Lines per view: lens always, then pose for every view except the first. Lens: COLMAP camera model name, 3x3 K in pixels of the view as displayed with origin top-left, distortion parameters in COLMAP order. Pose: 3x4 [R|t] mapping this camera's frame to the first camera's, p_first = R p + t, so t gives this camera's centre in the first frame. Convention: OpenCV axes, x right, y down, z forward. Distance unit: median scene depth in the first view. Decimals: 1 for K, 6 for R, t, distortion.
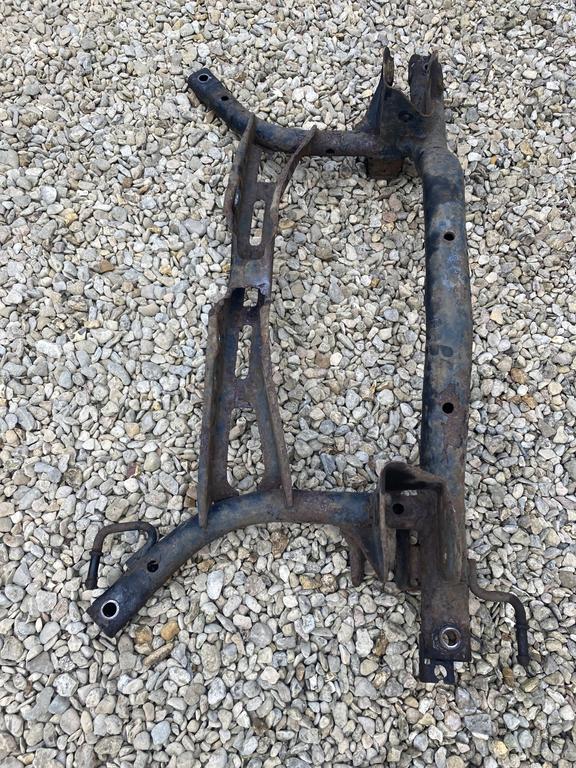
lens RADIAL K [[619.5, 0, 281.4], [0, 619.5, 384.2], [0, 0, 1]] dist [0.006121, -0.016059]
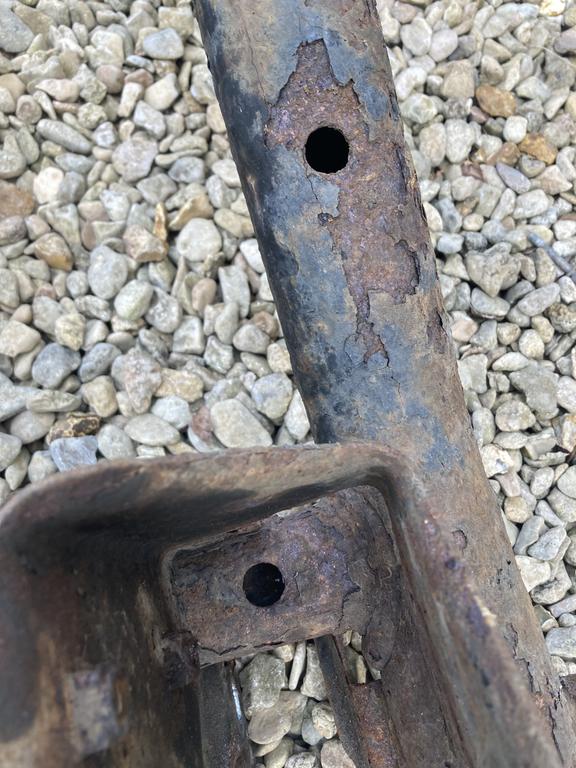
lens RADIAL K [[619.5, 0, 292.7], [0, 619.5, 385.1], [0, 0, 1]] dist [0.006121, -0.016059]
pose [[0.945111, -0.319949, 0.066324, 0.167973], [0.308550, 0.940686, 0.141090, 0.069161], [-0.107531, -0.112882, 0.987773, 0.598704]]
